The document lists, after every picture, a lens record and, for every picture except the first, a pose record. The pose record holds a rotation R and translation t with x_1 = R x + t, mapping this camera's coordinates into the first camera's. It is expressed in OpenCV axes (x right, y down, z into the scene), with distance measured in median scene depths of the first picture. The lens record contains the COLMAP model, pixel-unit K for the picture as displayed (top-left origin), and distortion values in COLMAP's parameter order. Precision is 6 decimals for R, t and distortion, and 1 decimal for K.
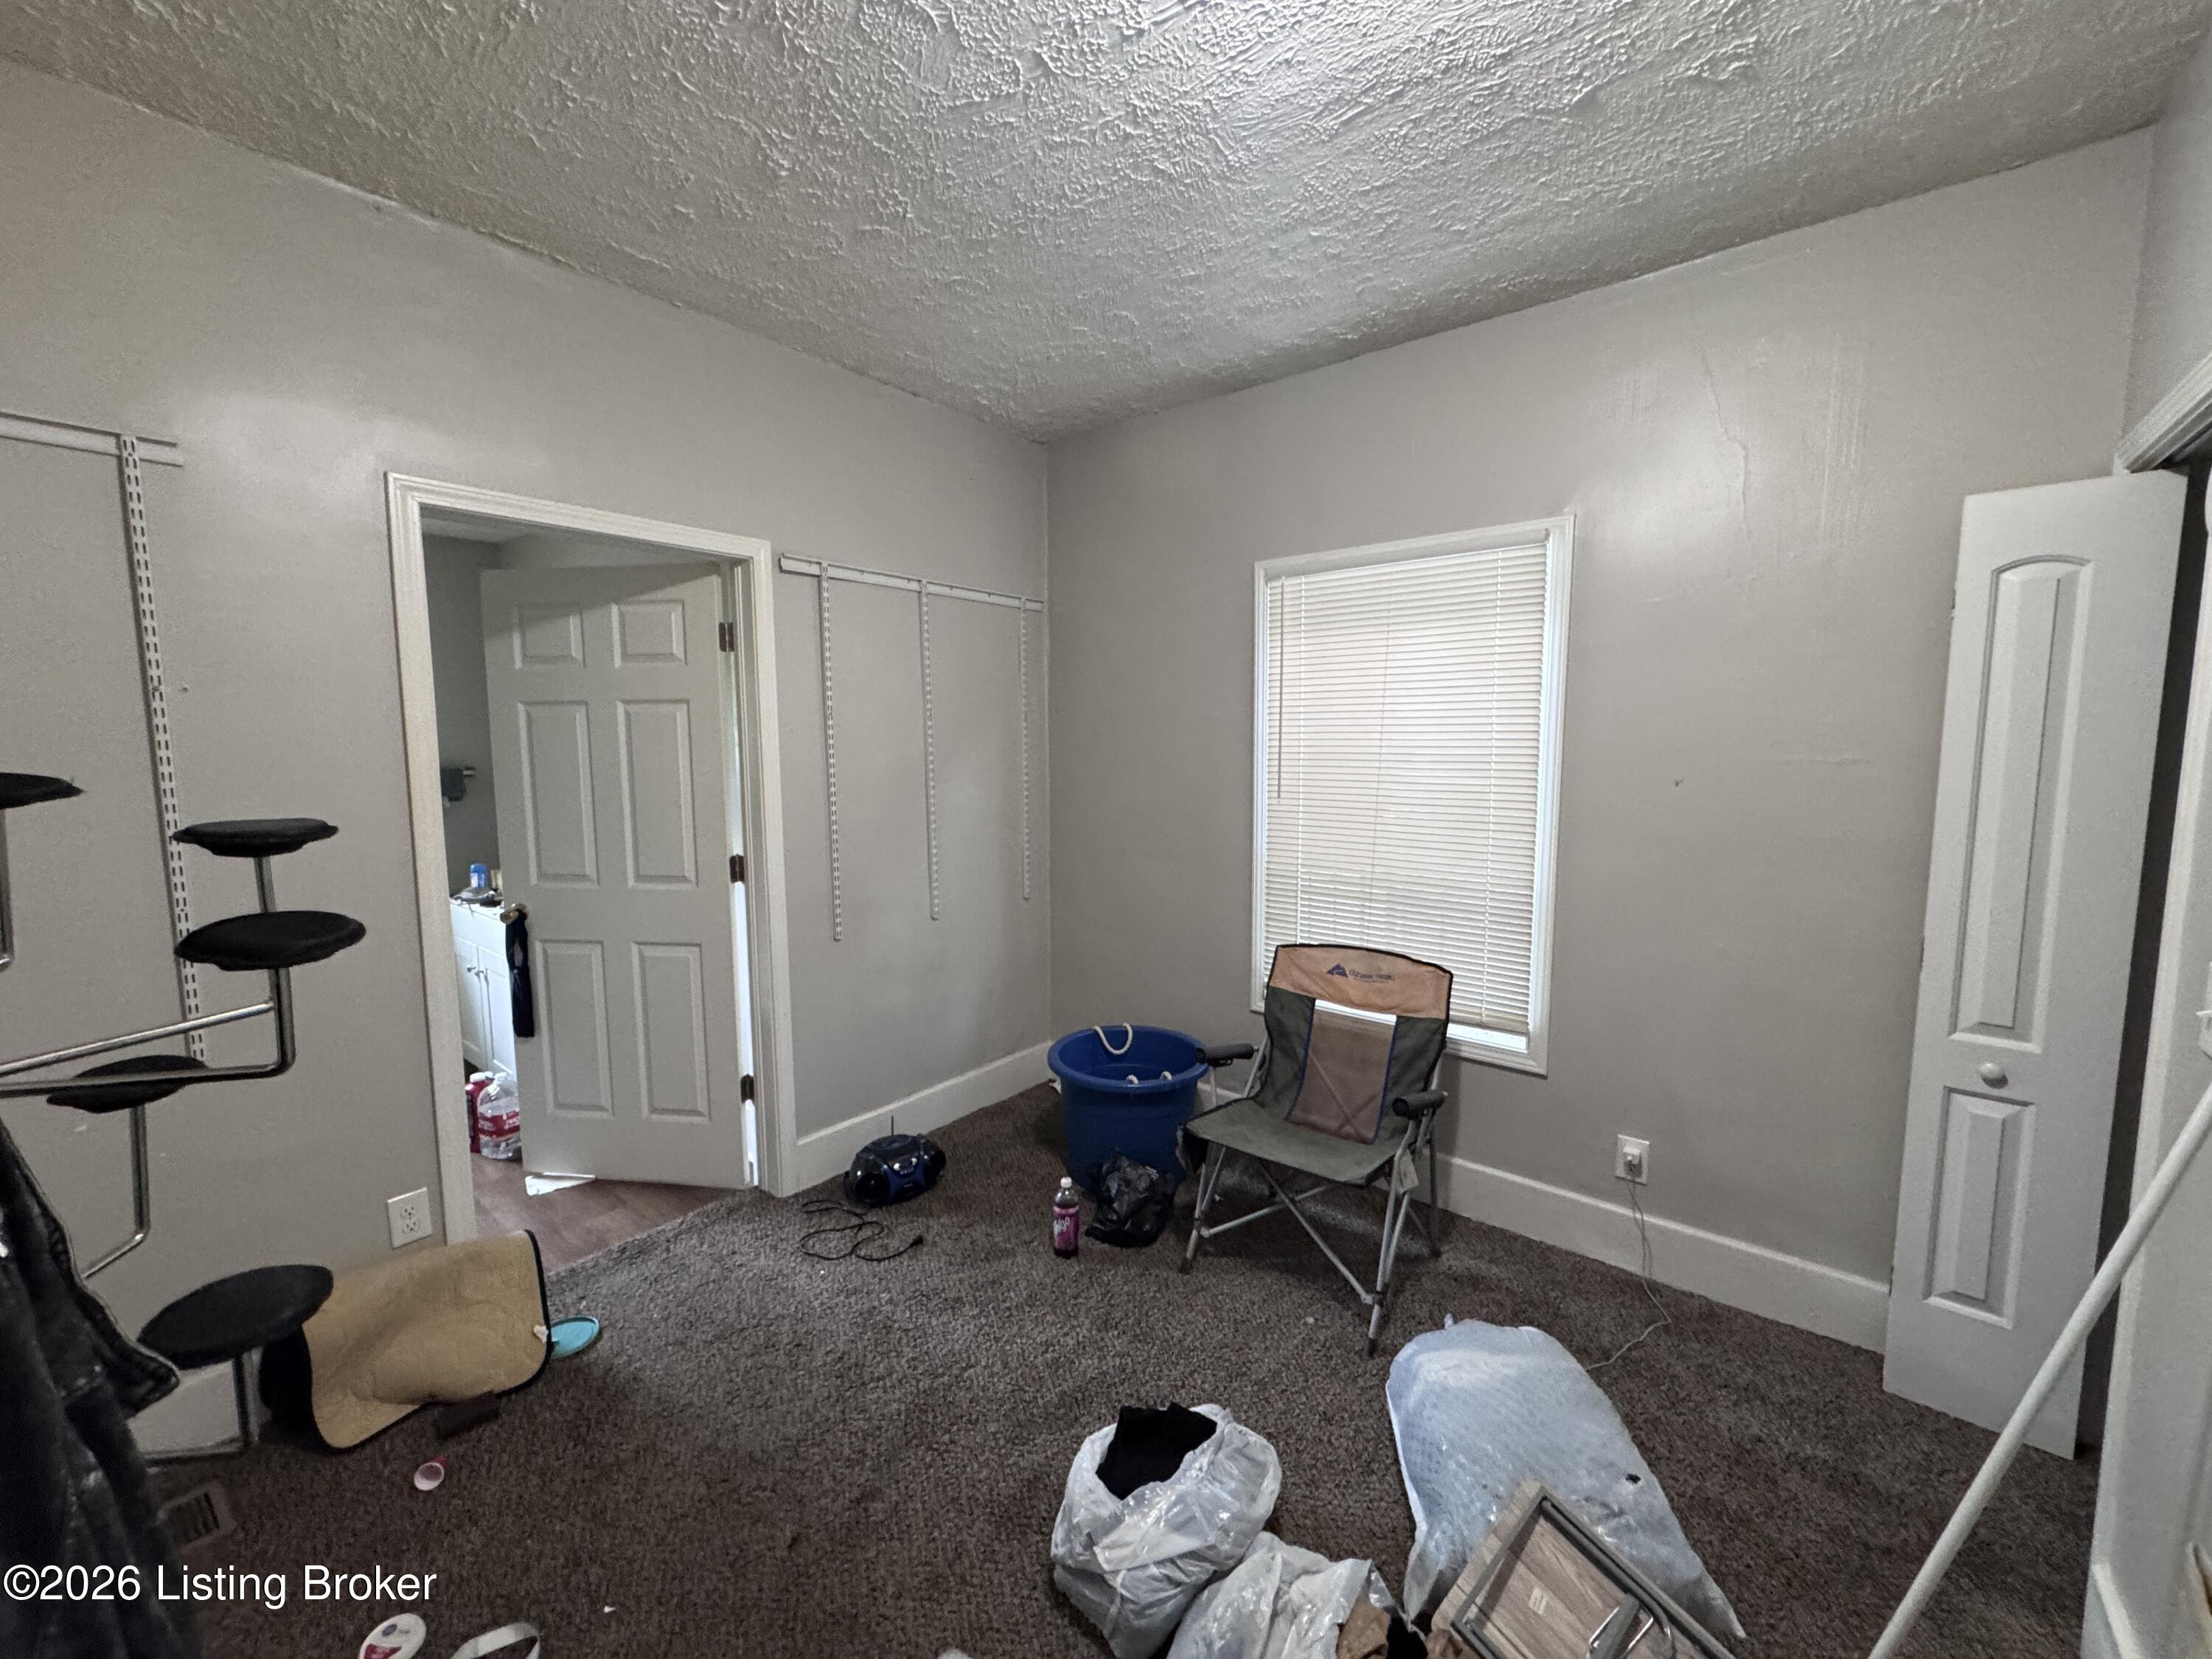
lens RADIAL K [[894.2, 0, 1101.0], [0, 894.2, 831.4], [0, 0, 1]] dist [0.006296, 0.000327]
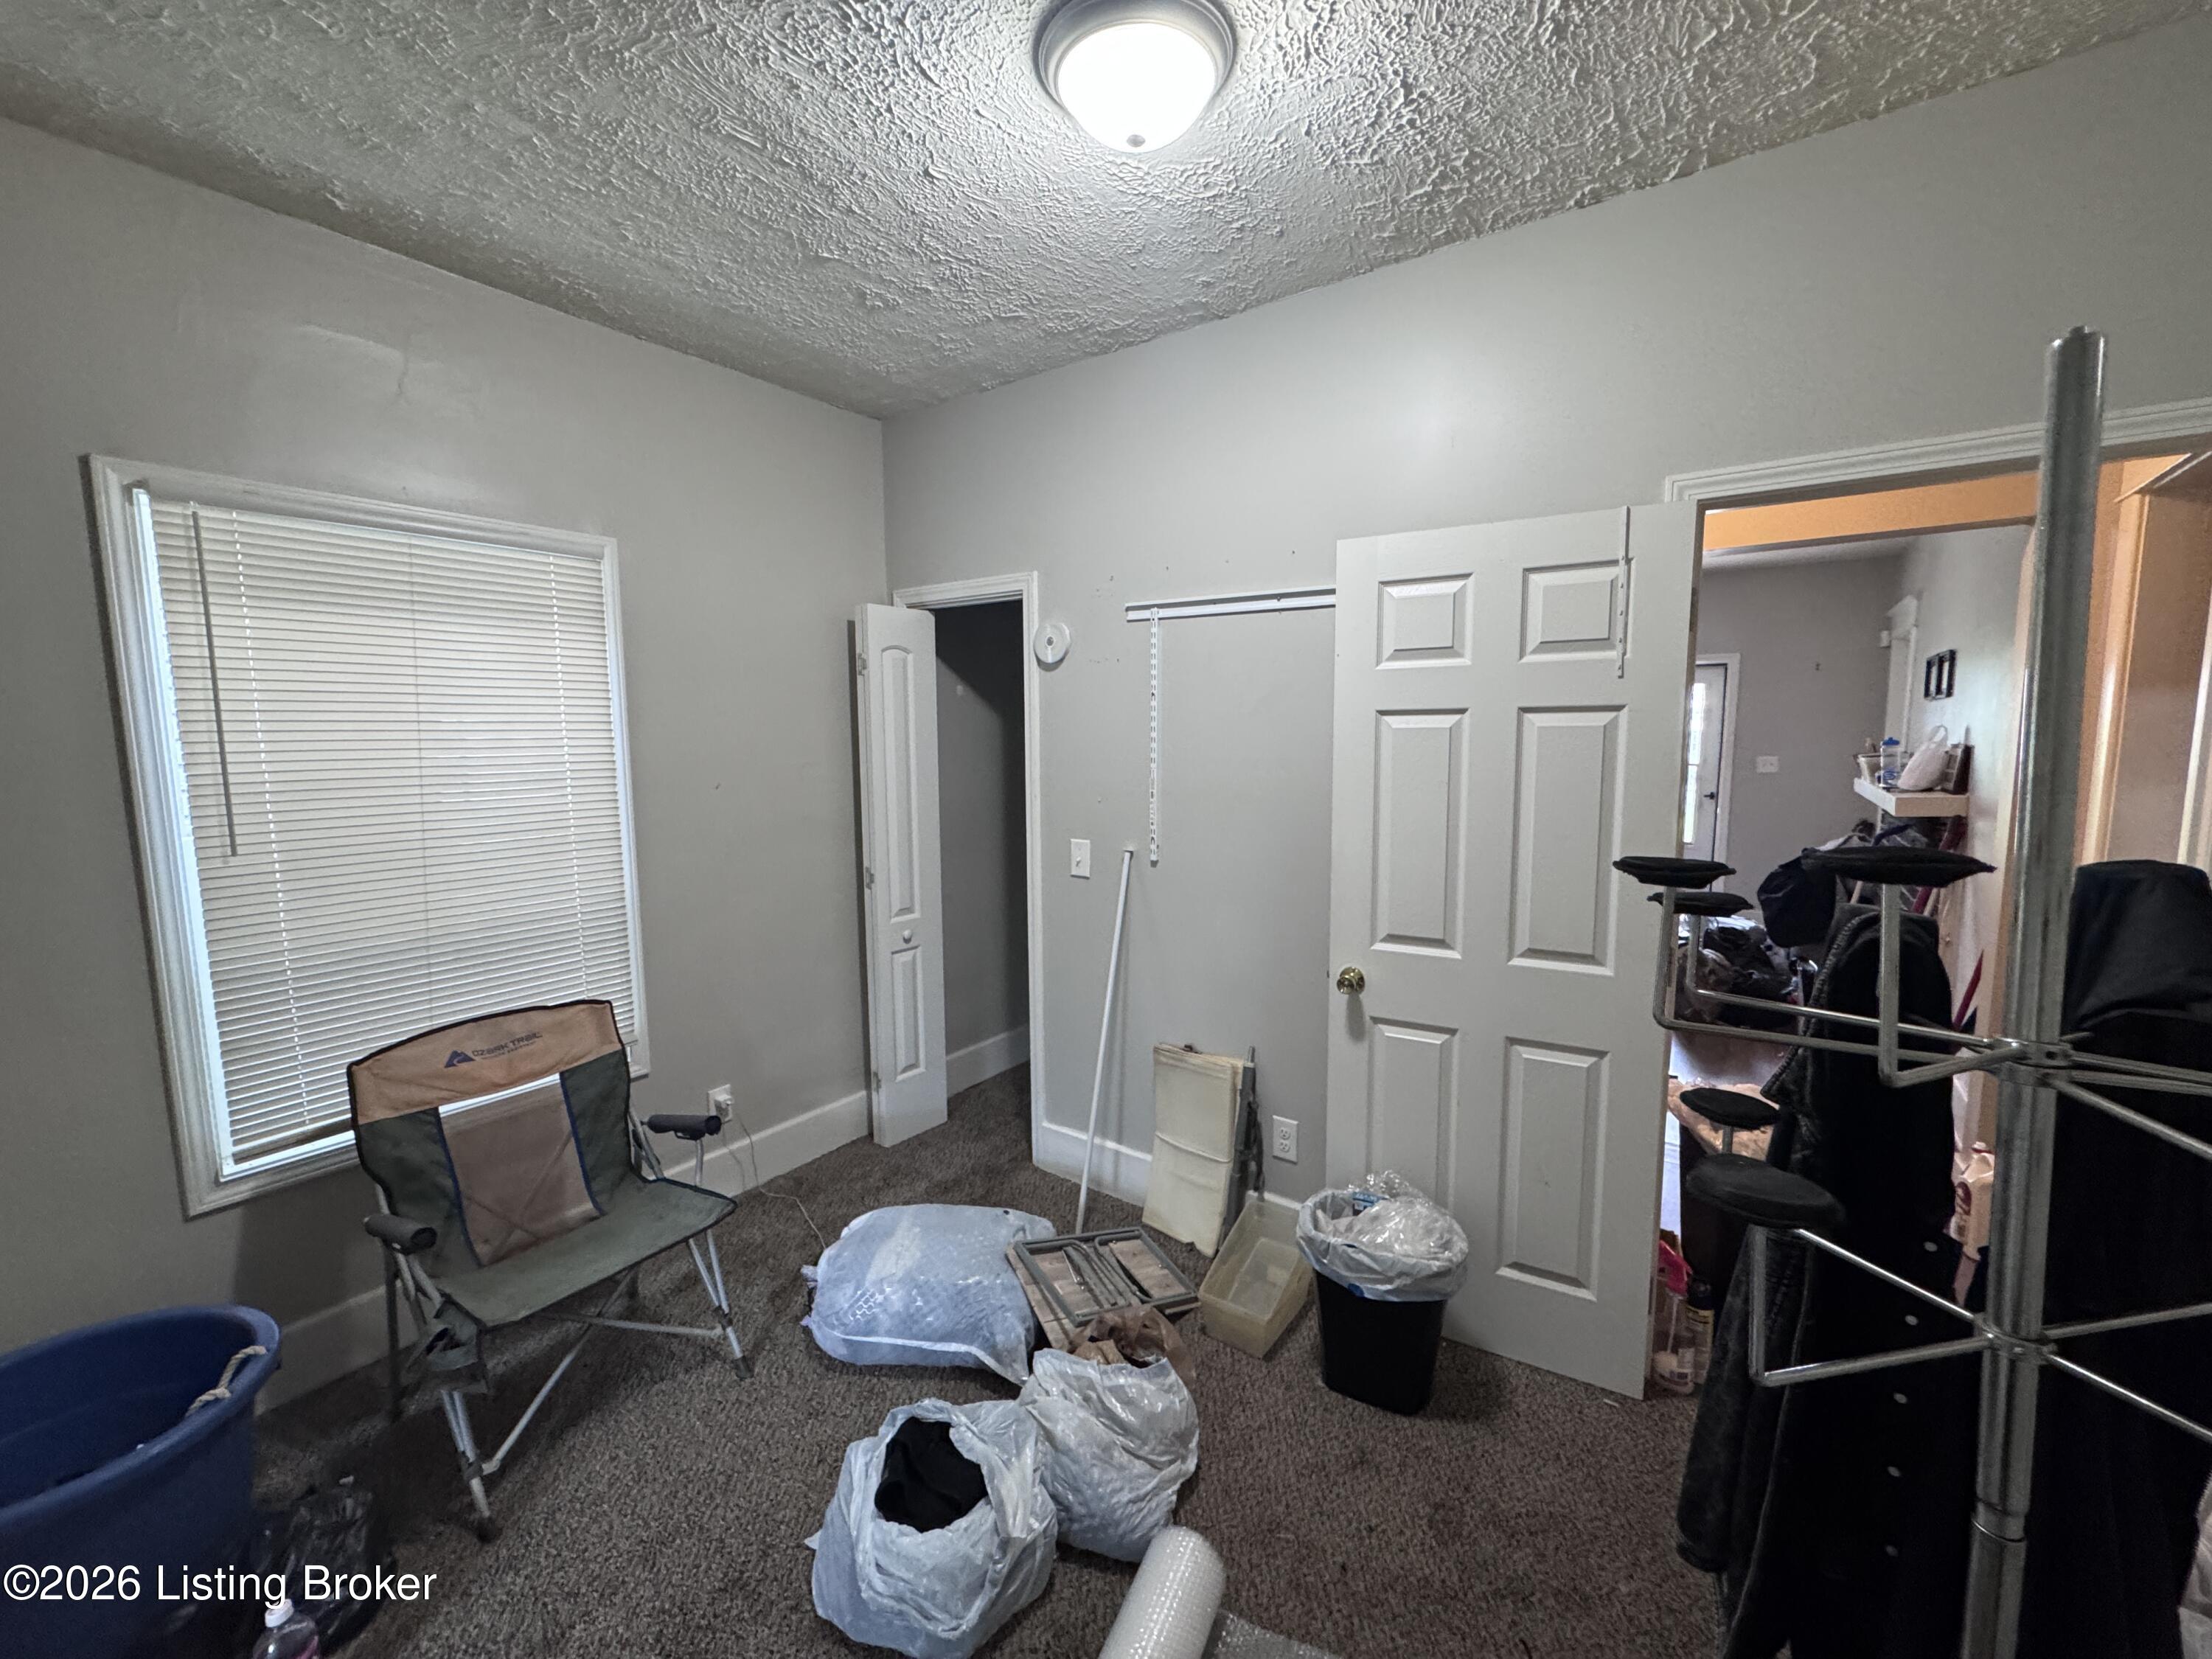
lens RADIAL K [[894.2, 0, 1112.1], [0, 894.2, 827.5], [0, 0, 1]] dist [0.006296, 0.000327]
pose [[-0.066745, -0.106721, 0.992046, -0.569646], [0.109900, 0.987427, 0.113618, -0.072952], [-0.991699, 0.116609, -0.054177, 0.506377]]
